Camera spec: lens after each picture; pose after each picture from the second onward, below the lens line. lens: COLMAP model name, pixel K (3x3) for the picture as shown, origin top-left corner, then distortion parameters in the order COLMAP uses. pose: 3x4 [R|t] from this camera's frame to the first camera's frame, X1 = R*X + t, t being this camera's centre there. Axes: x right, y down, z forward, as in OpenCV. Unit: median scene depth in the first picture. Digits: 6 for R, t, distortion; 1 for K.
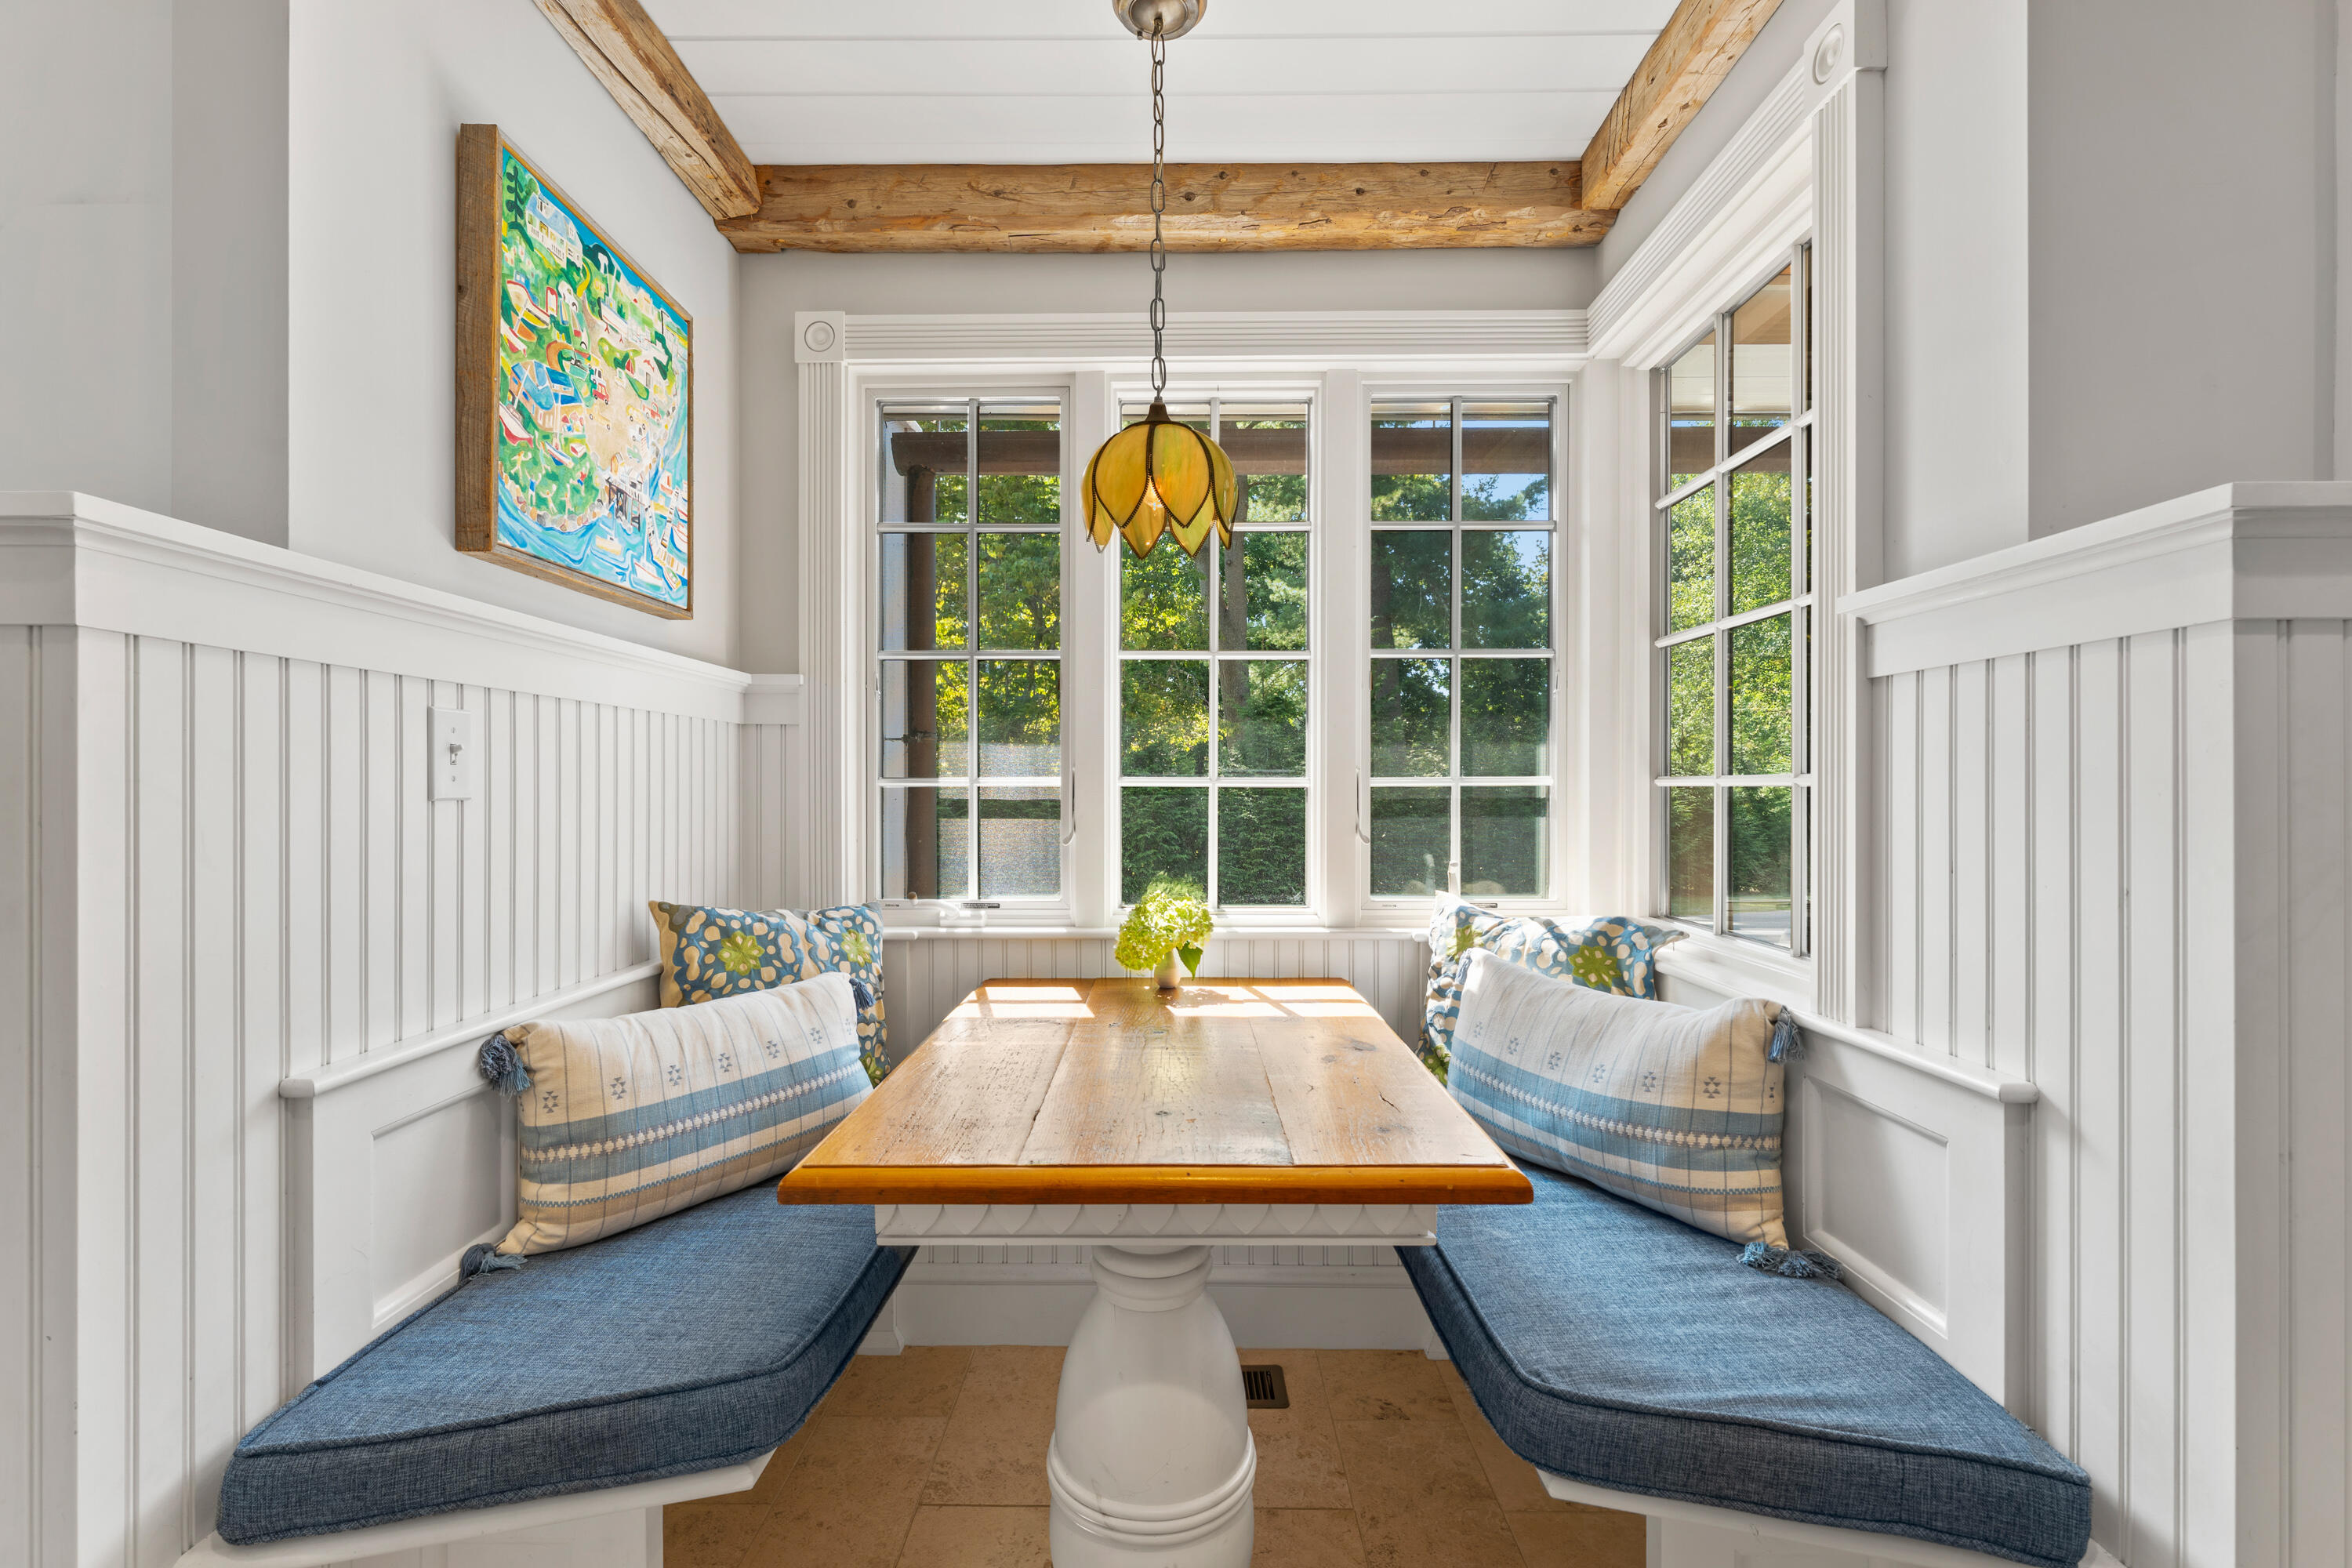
lens RADIAL K [[1028.1, 0, 1167.7], [0, 1028.1, 785.9], [0, 0, 1]] dist [0.001675, 0.000626]
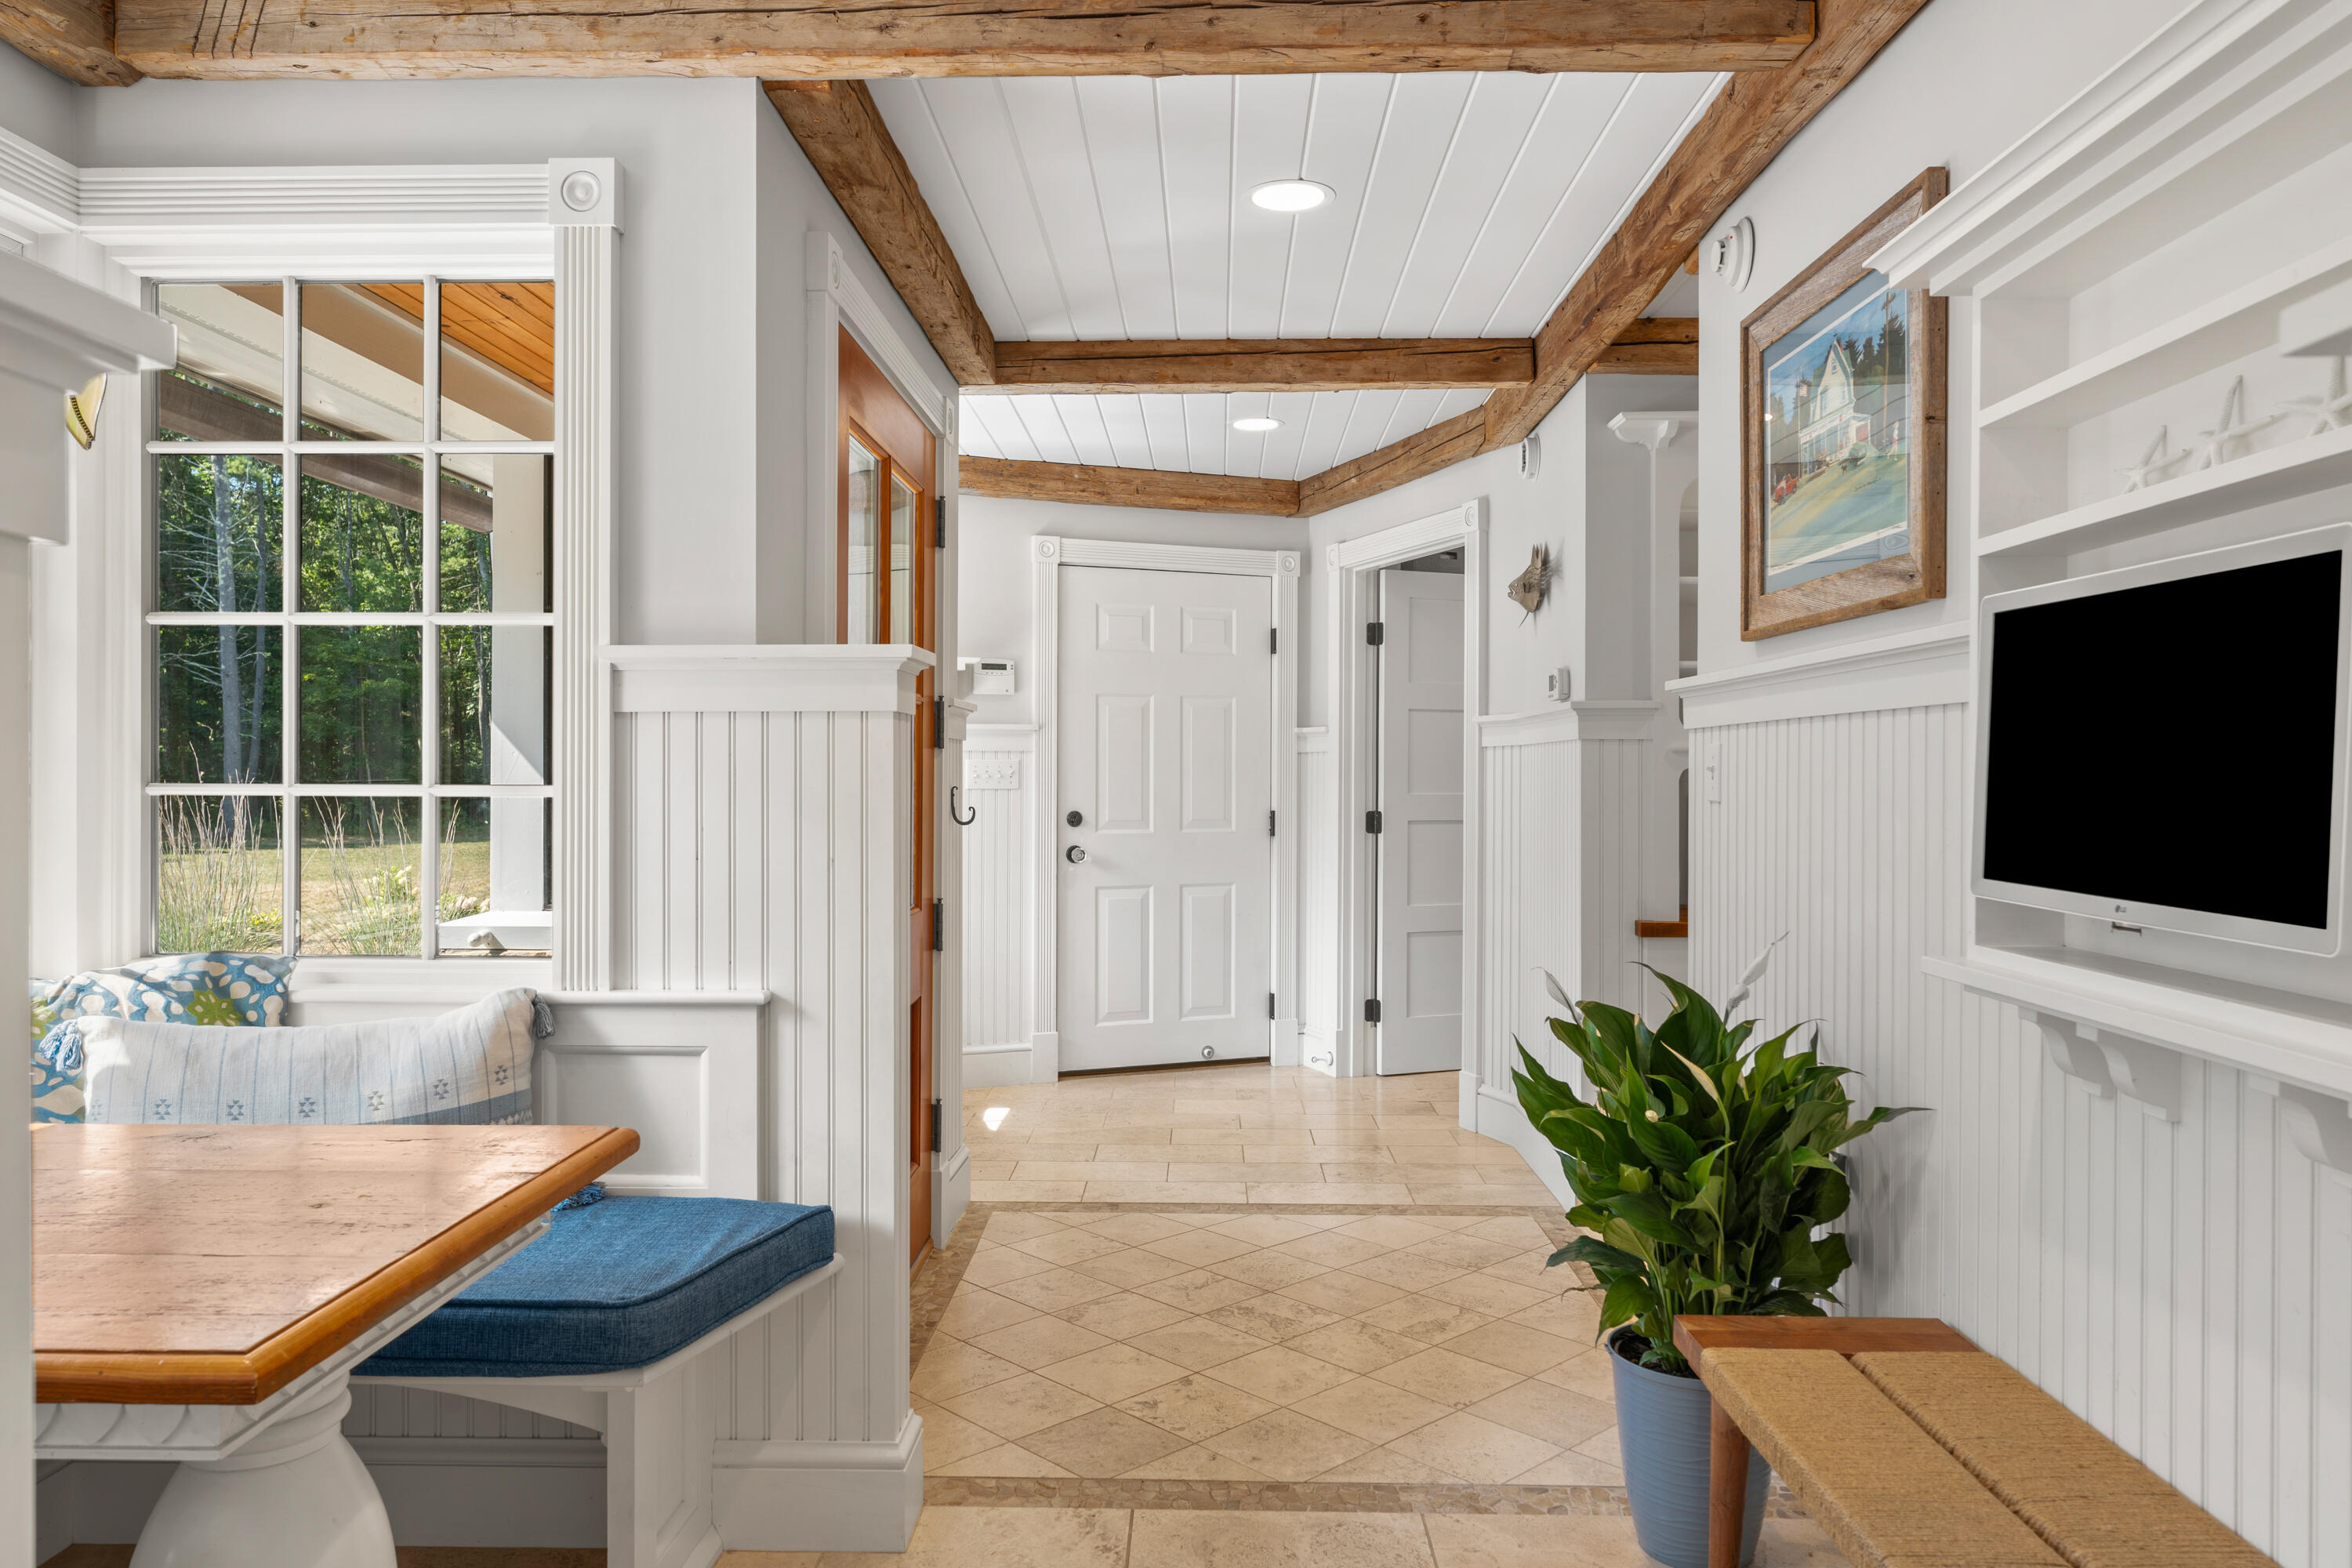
lens RADIAL K [[1360.4, 0, 1172.0], [0, 1360.4, 799.8], [0, 0, 1]] dist [-0.001778, -0.001843]
pose [[0.010735, 0.001414, 0.999941, -0.865028], [-0.001401, 0.999998, -0.001399, 0.003616], [-0.999941, -0.001386, 0.010737, 0.264625]]
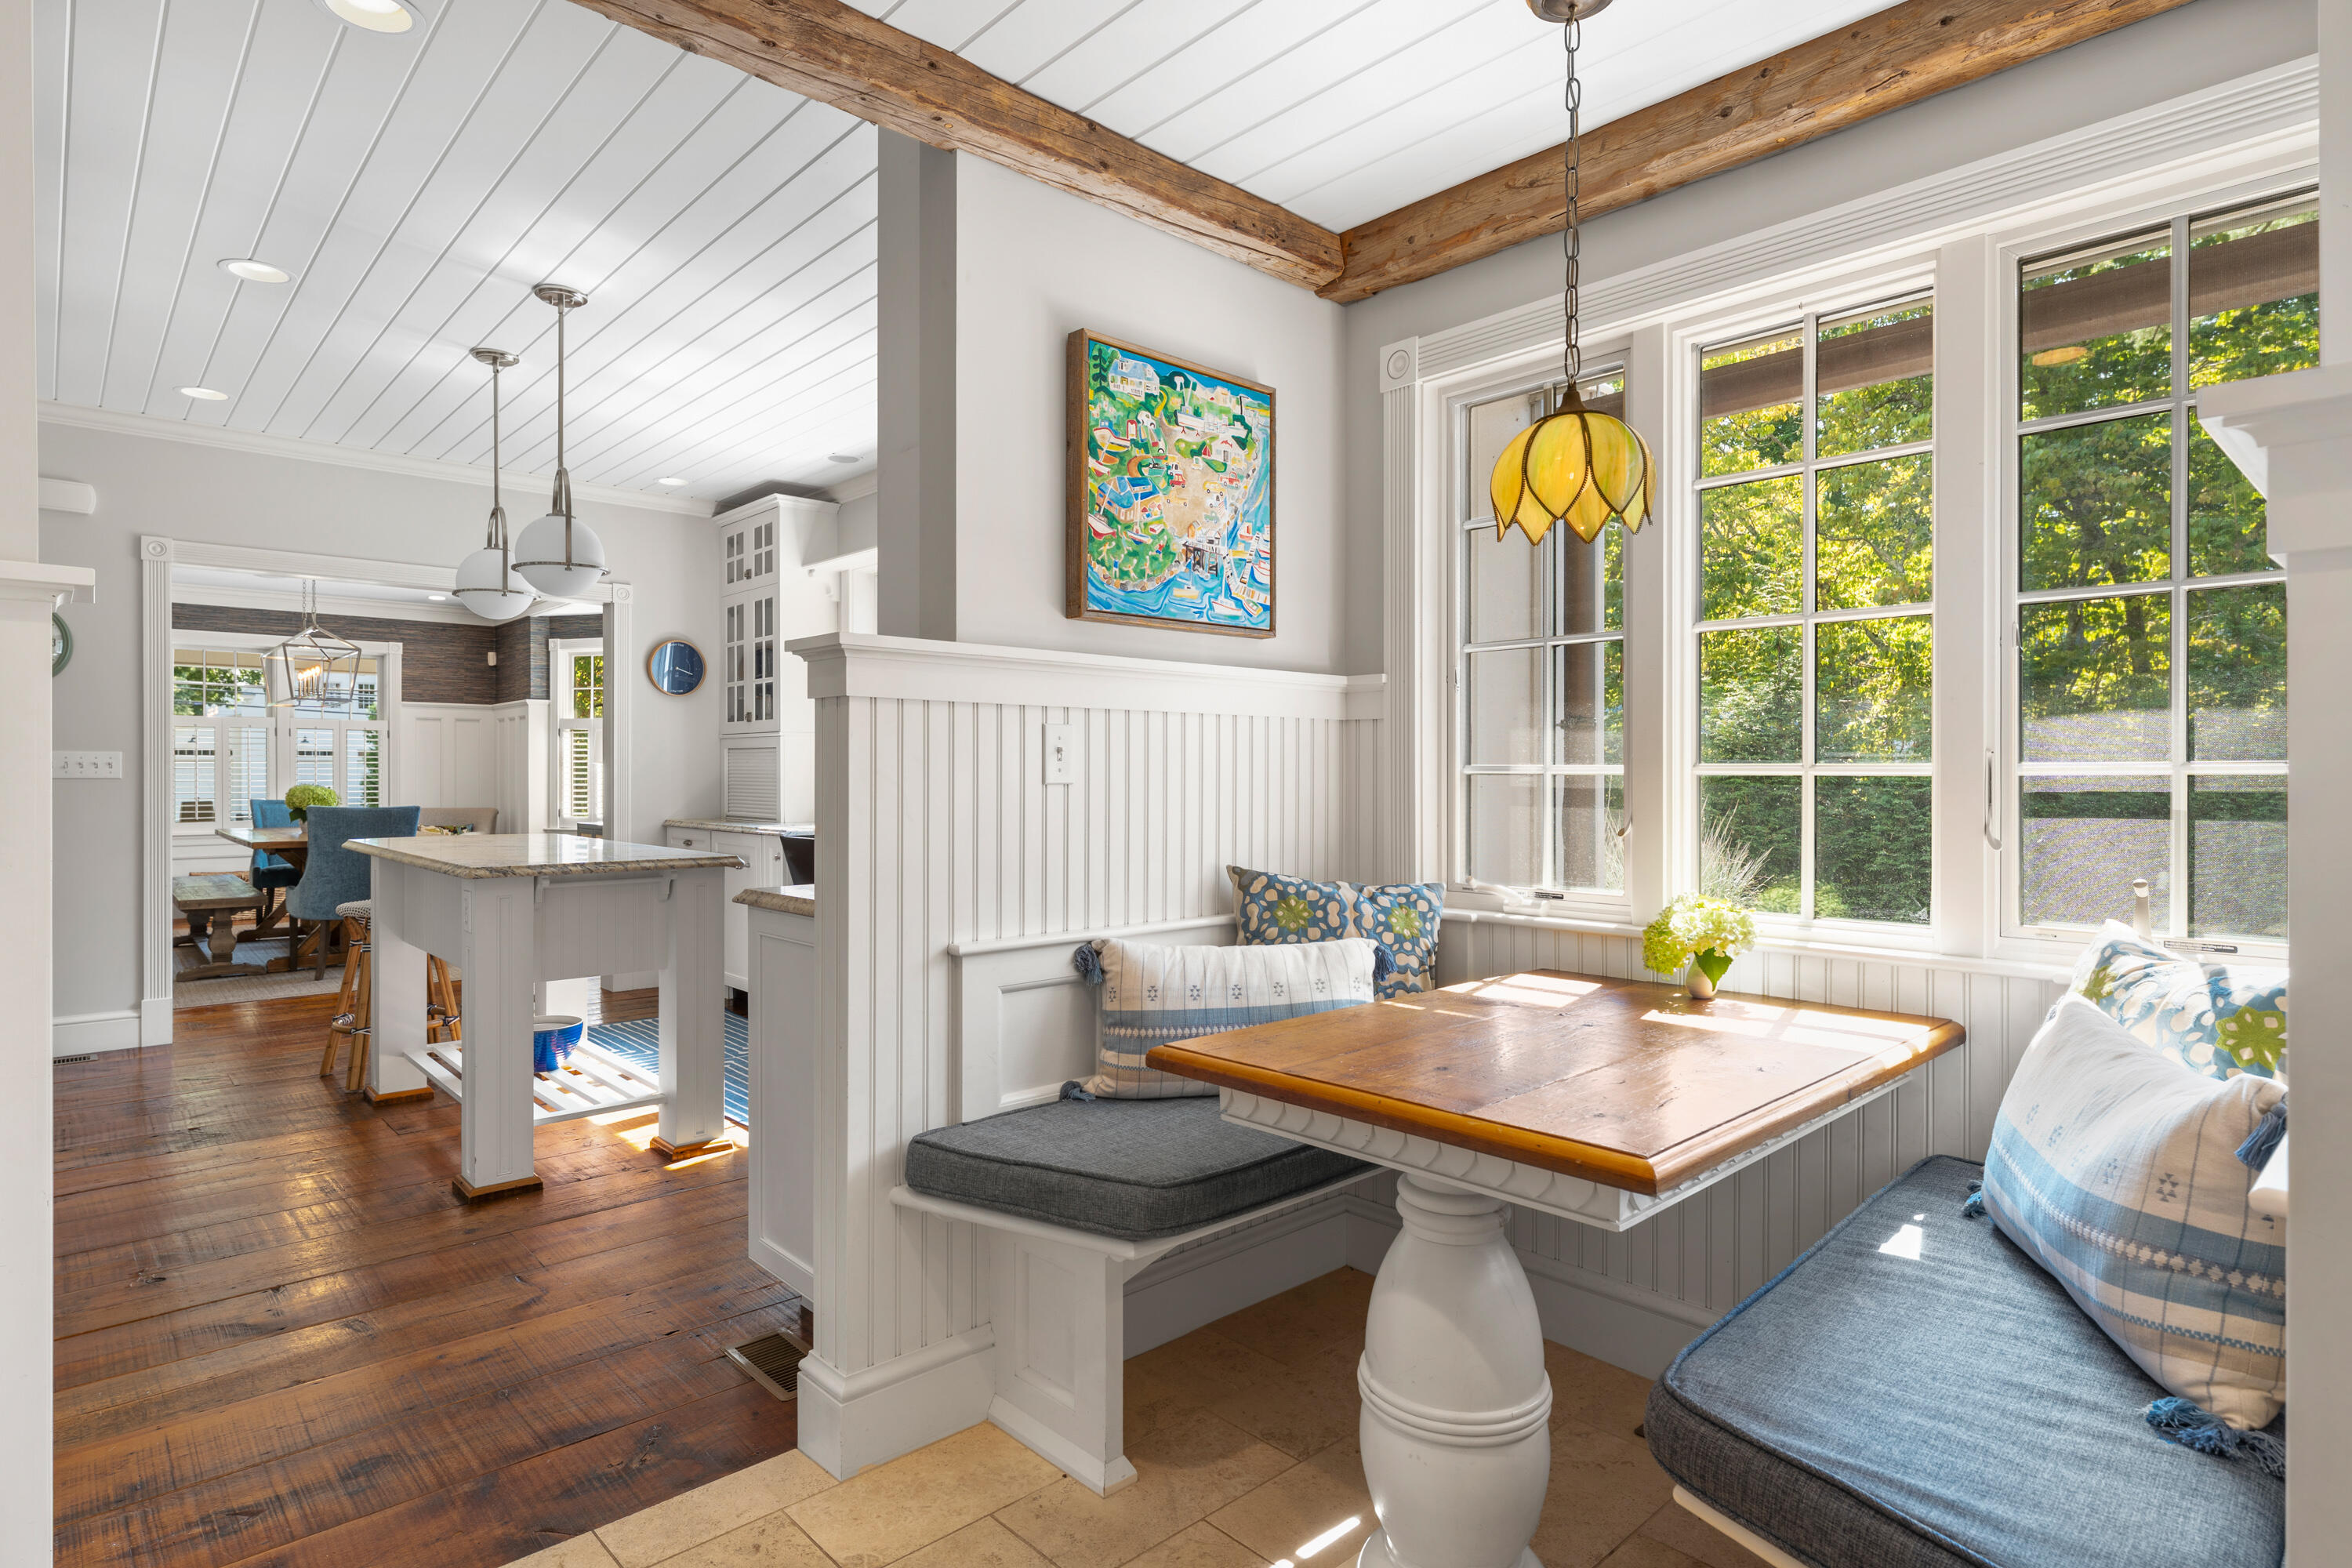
lens RADIAL K [[1235.4, 0, 1178.0], [0, 1235.4, 774.2], [0, 0, 1]] dist [-0.003145, -0.000535]
pose [[0.686813, 0.000173, -0.726834, 0.654533], [0.001319, 0.999998, 0.001484, -0.003178], [0.726833, -0.001978, 0.686811, -0.108656]]
